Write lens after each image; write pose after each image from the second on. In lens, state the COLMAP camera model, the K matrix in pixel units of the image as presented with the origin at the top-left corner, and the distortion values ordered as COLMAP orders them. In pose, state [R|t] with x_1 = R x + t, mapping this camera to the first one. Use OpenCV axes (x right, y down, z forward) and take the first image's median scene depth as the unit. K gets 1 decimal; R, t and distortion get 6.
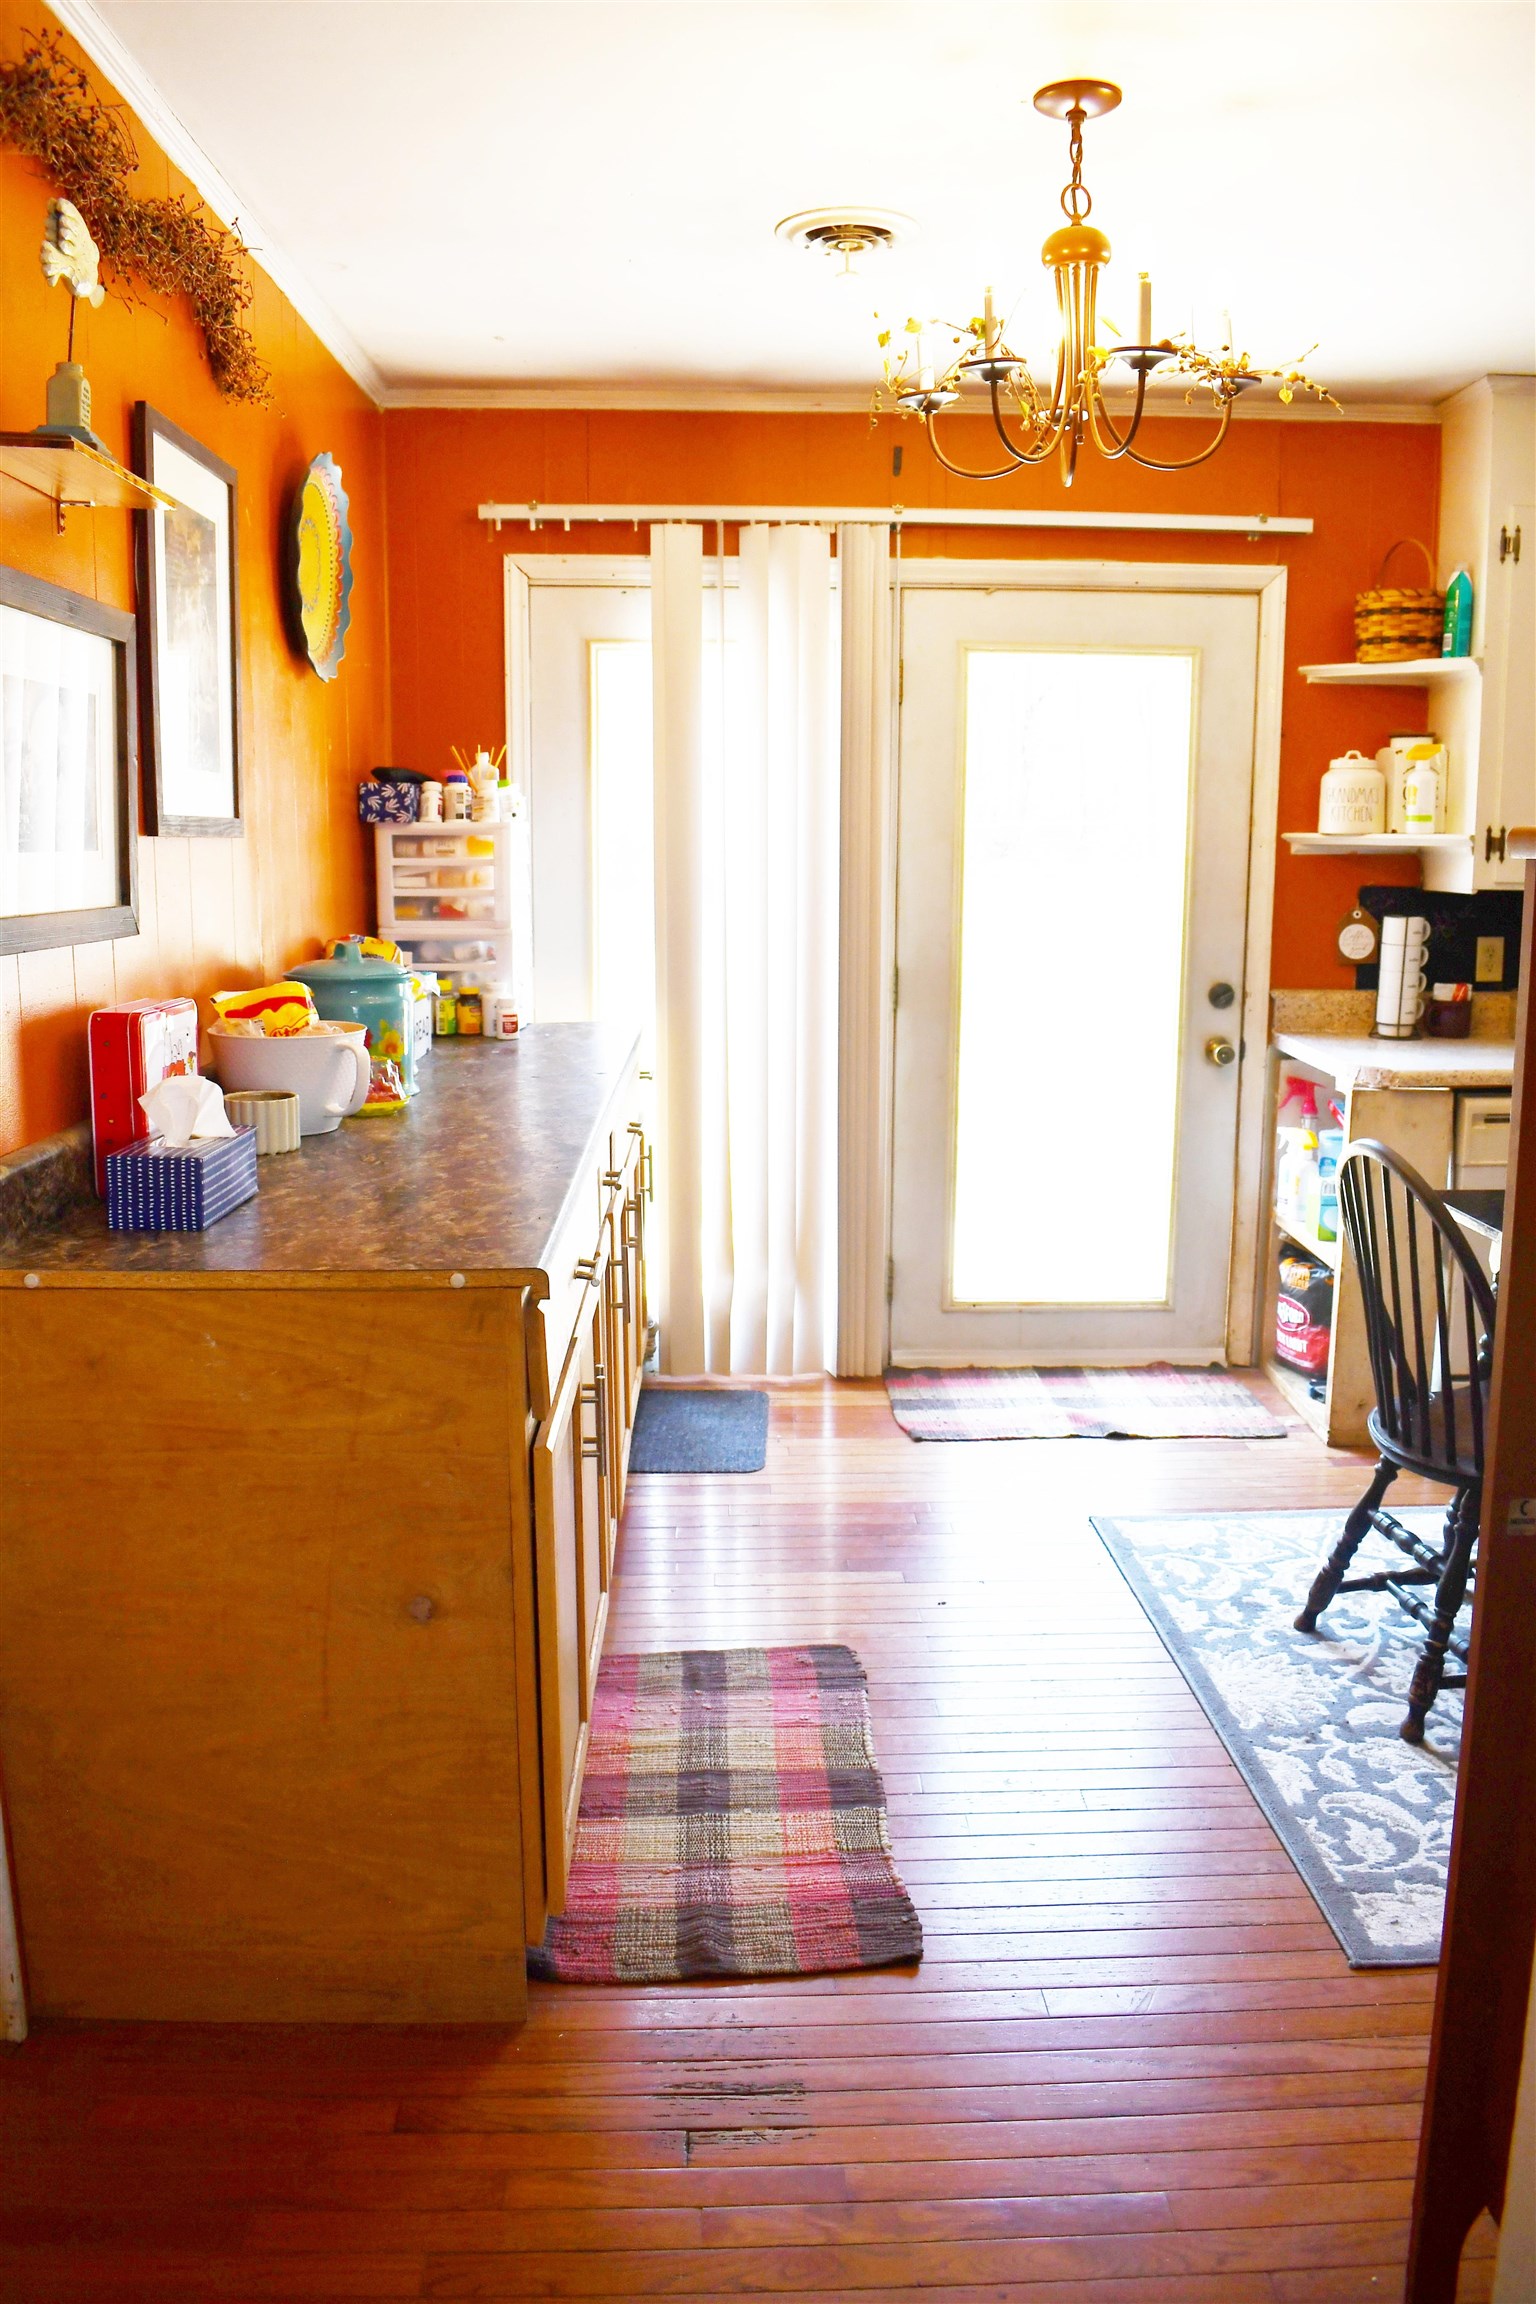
lens RADIAL K [[1778.7, 0, 762.9], [0, 1778.7, 1156.2], [0, 0, 1]] dist [-0.096839, 0.016183]
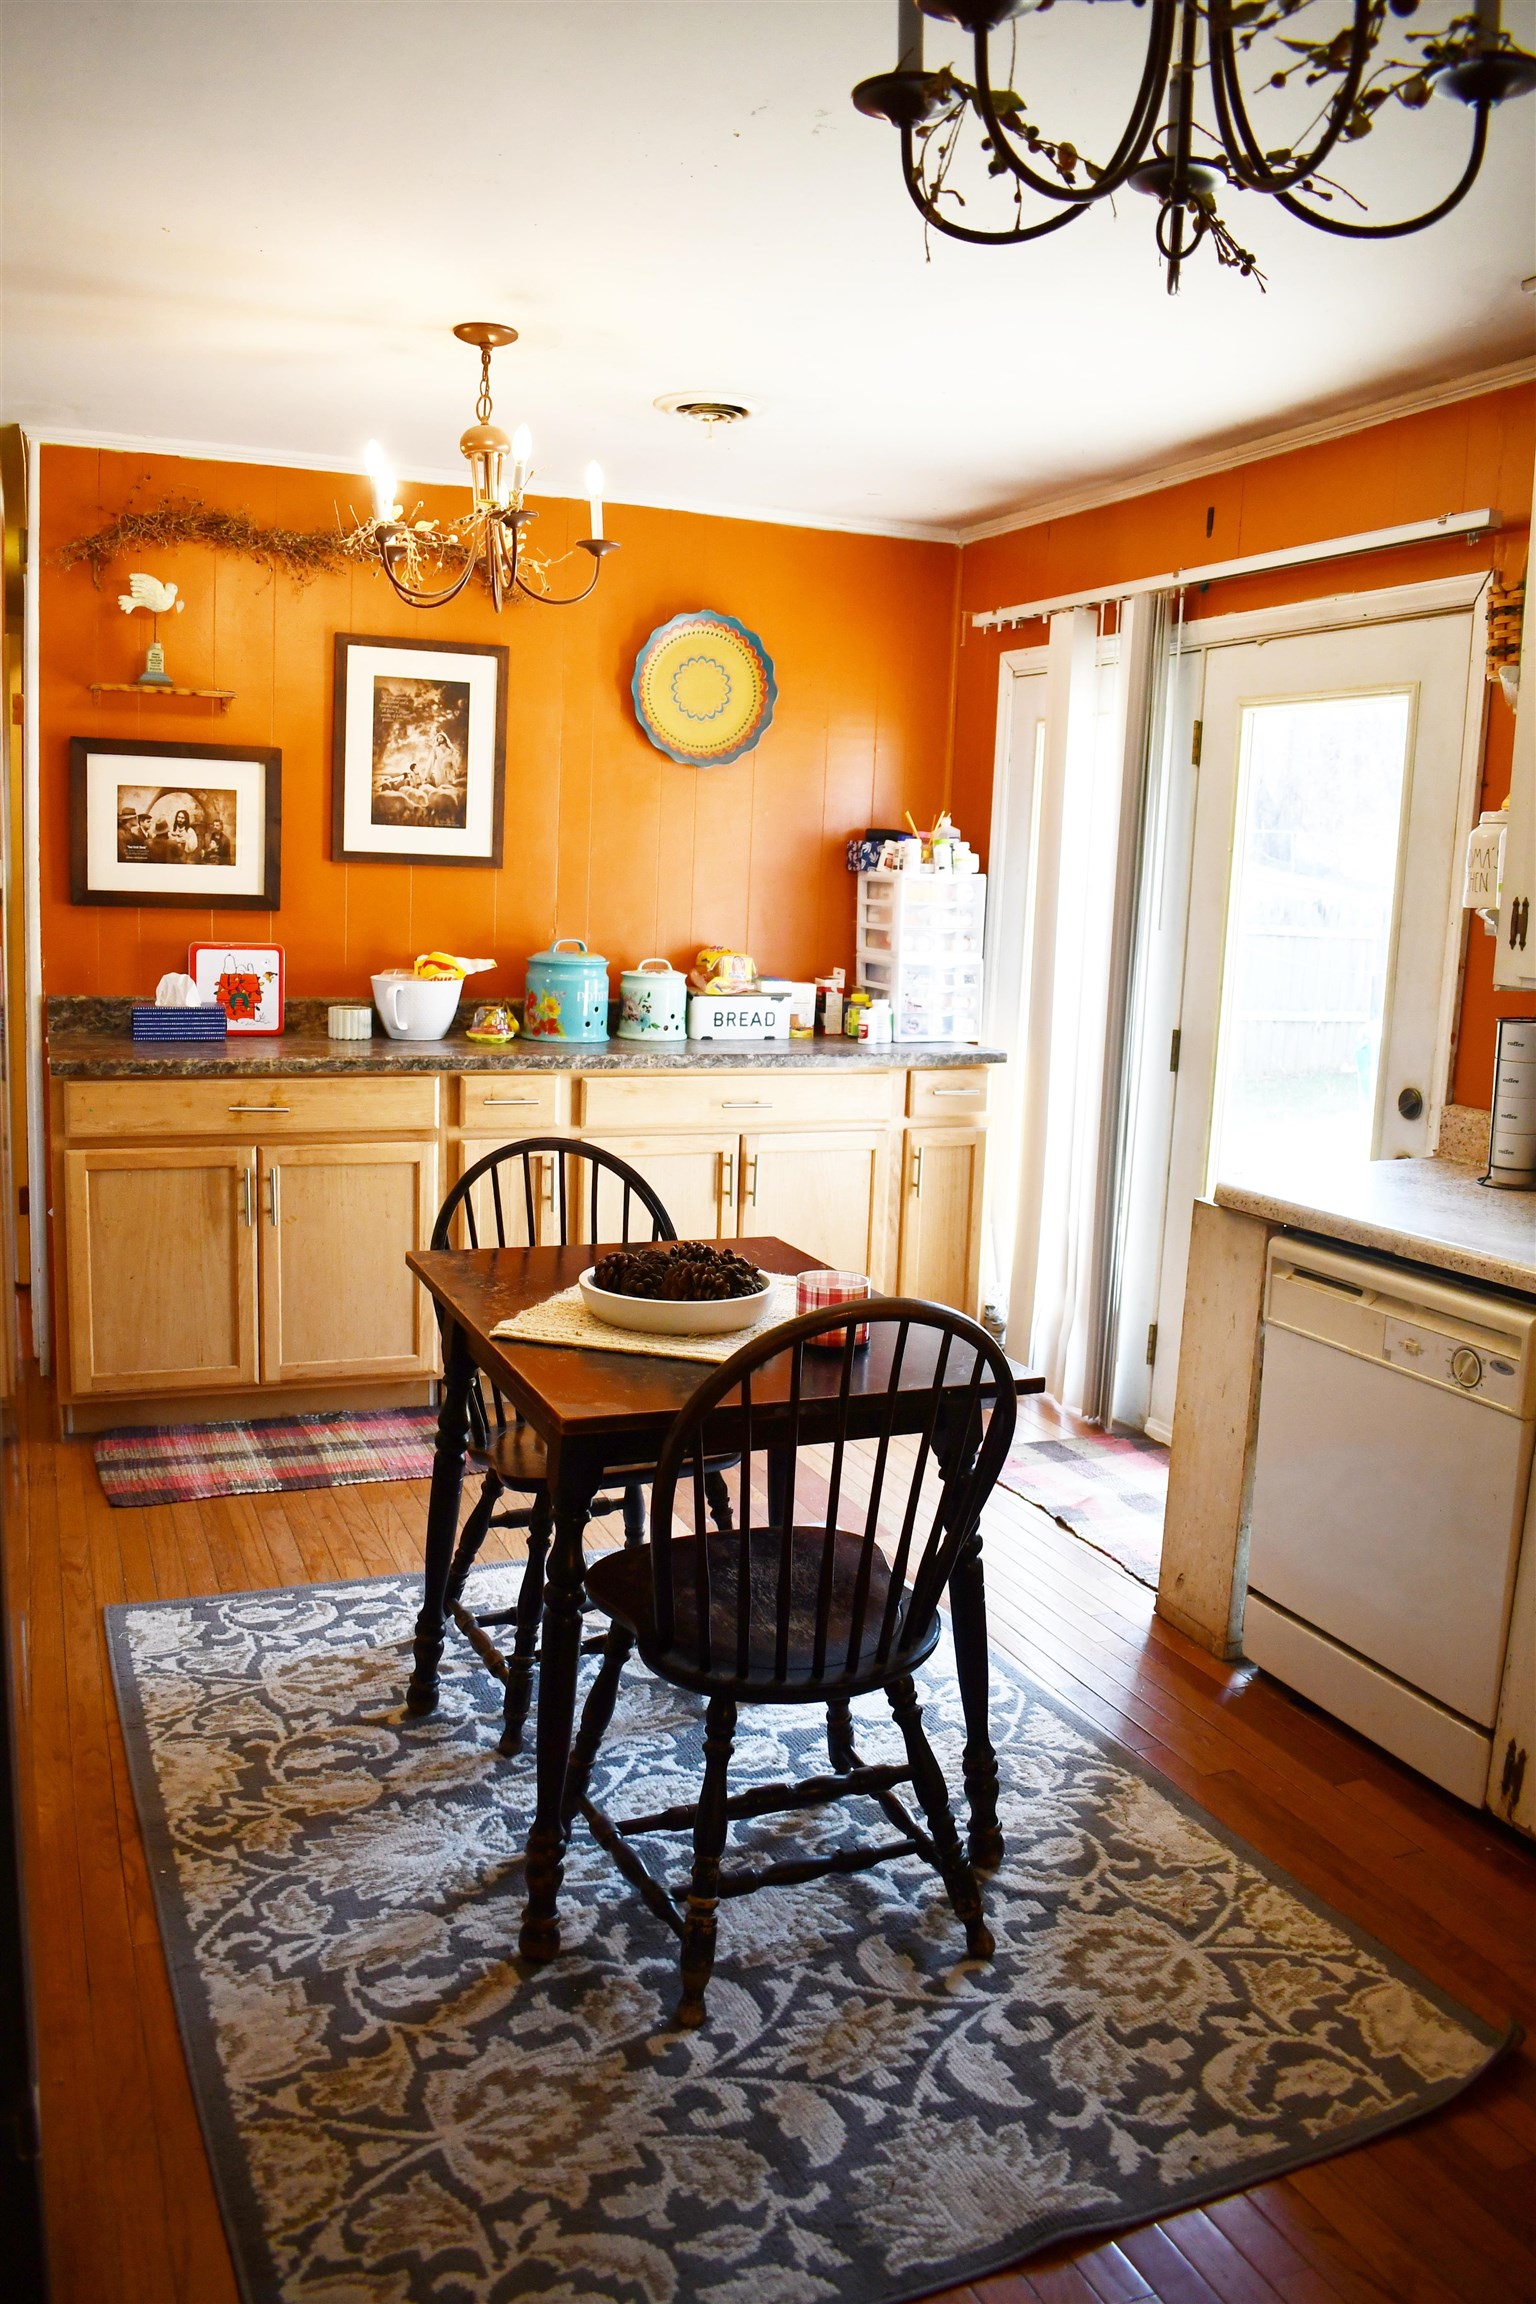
lens RADIAL K [[1778.7, 0, 774.3], [0, 1778.7, 1152.5], [0, 0, 1]] dist [-0.096839, 0.016183]
pose [[0.362138, 0.160080, -0.918276, 0.939045], [-0.205203, 0.974666, 0.088984, -0.084388], [0.909257, 0.156208, 0.385812, 0.440600]]
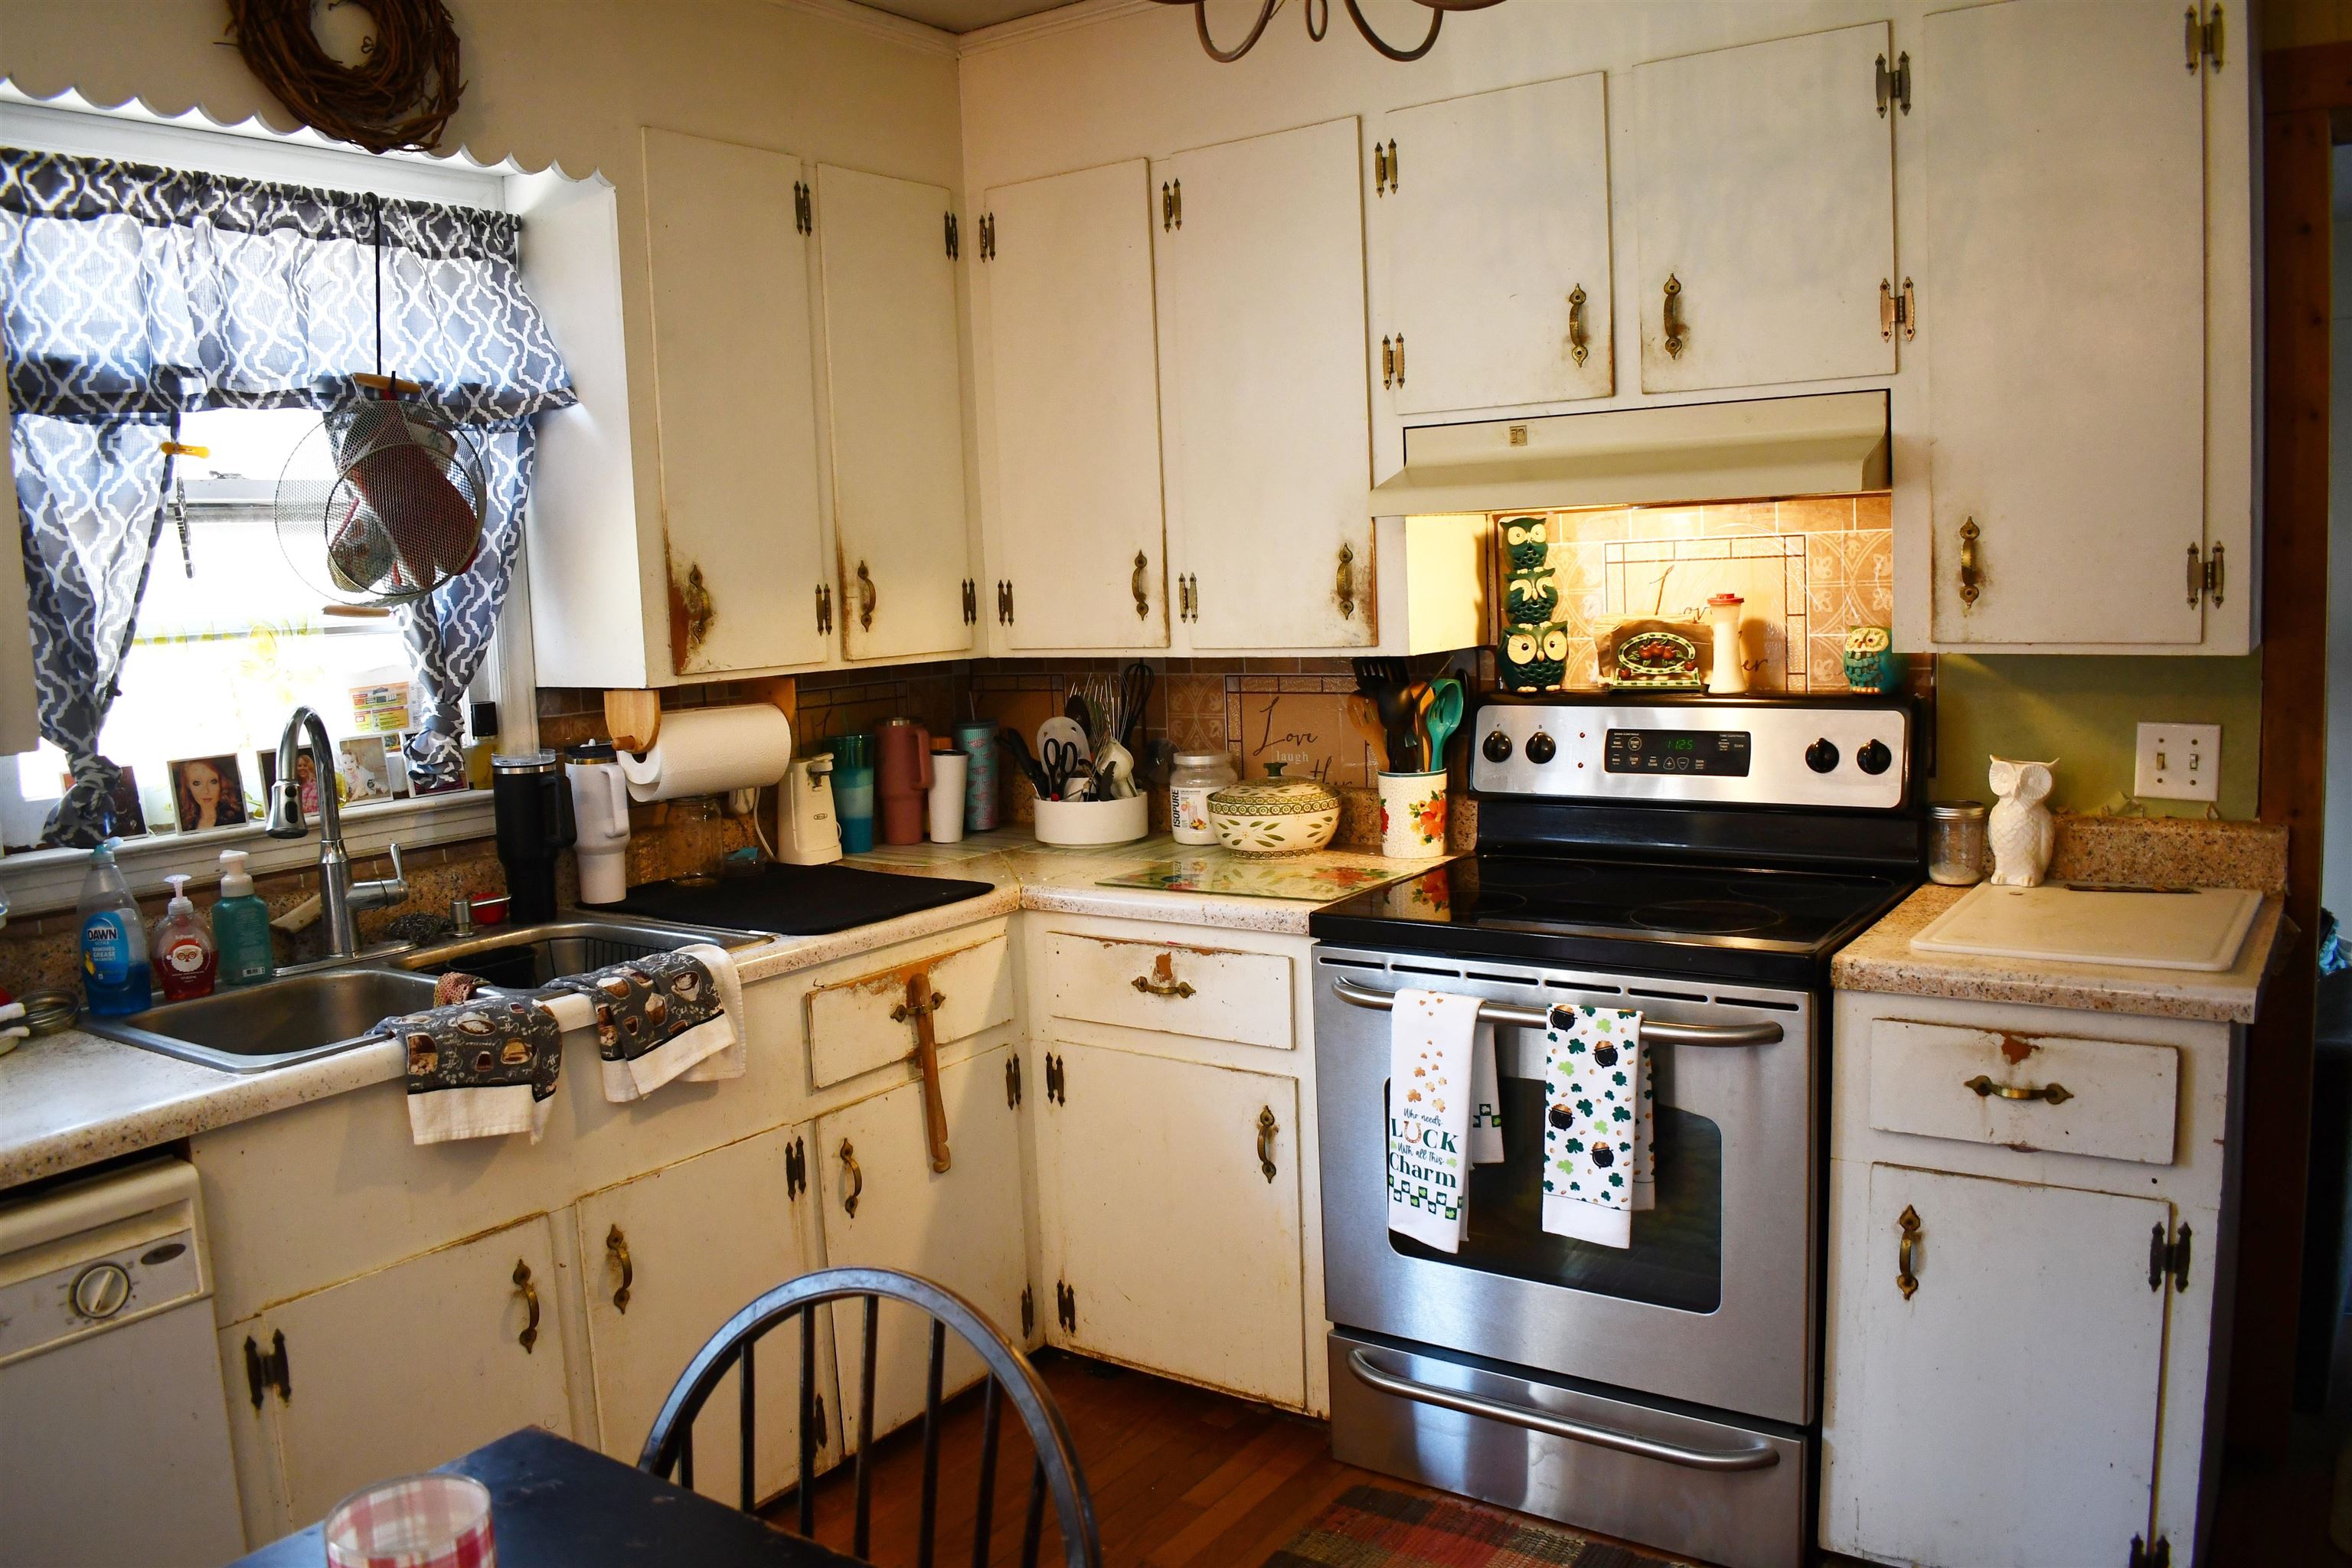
lens RADIAL K [[1815.8, 0, 1164.8], [0, 1815.8, 784.9], [0, 0, 1]] dist [-0.096839, 0.016183]
pose [[0.594373, -0.119289, 0.795293, 0.304803], [0.180976, 0.983411, 0.012251, -0.087468], [-0.783562, 0.136647, 0.606101, 0.421914]]
